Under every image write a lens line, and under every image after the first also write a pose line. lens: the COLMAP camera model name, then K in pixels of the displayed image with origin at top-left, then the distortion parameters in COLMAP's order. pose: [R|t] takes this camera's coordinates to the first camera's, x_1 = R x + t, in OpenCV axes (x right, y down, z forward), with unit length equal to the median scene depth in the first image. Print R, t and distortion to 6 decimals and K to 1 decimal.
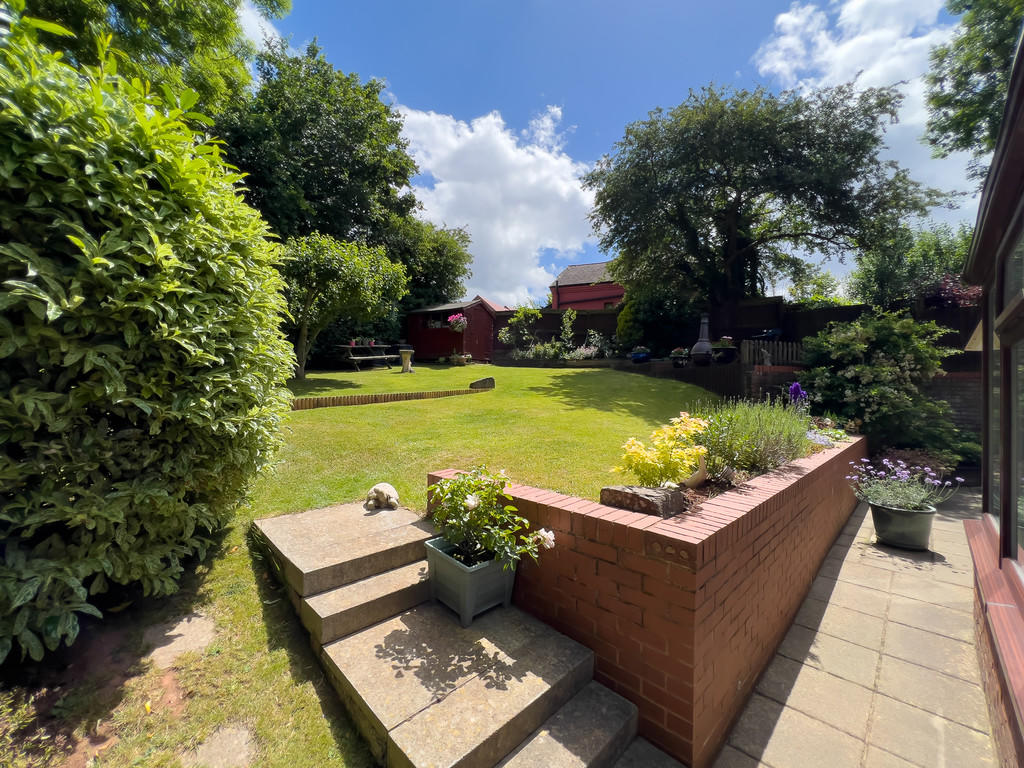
lens RADIAL K [[417.3, 0, 511.1], [0, 417.3, 391.0], [0, 0, 1]] dist [-0.003647, -0.000277]
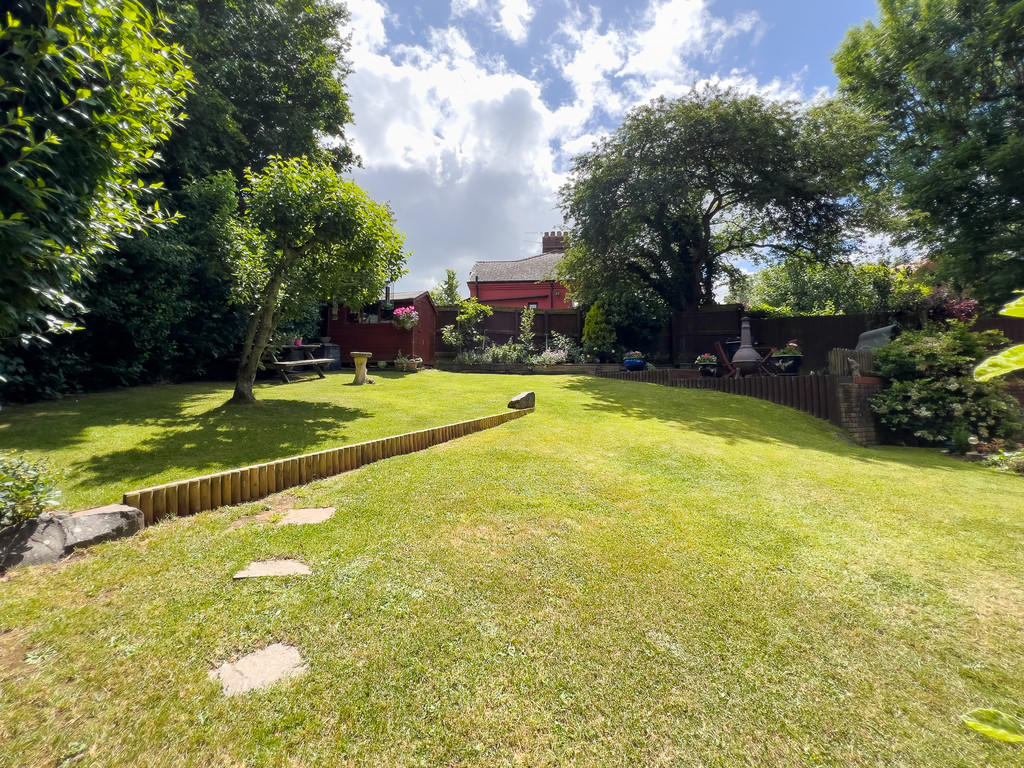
lens RADIAL K [[417.3, 0, 513.8], [0, 417.3, 377.6], [0, 0, 1]] dist [-0.003647, -0.000277]
pose [[0.945443, -0.008884, 0.325666, -0.192905], [0.019559, 0.999373, -0.029520, -0.023165], [-0.325200, 0.034279, 0.945024, 0.192424]]
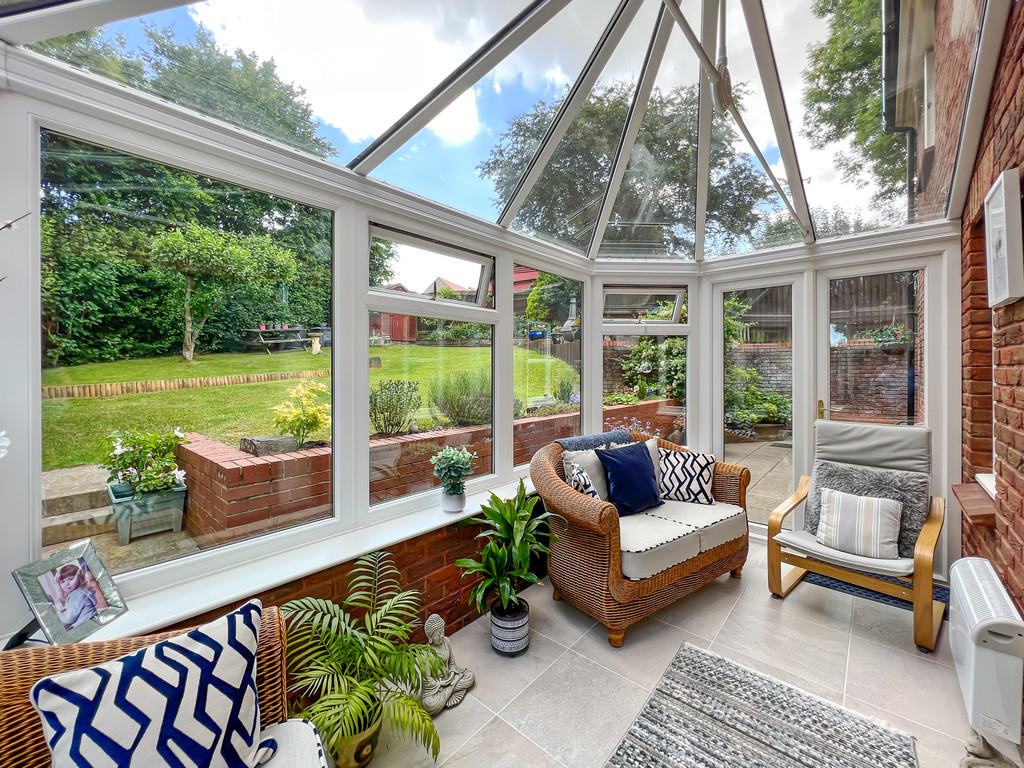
lens RADIAL K [[417.3, 0, 511.4], [0, 417.3, 375.9], [0, 0, 1]] dist [-0.003647, -0.000277]
pose [[0.997607, -0.024017, 0.064835, 0.145299], [0.023364, 0.999668, 0.010818, 0.008031], [-0.065074, -0.009277, 0.997837, -0.050463]]
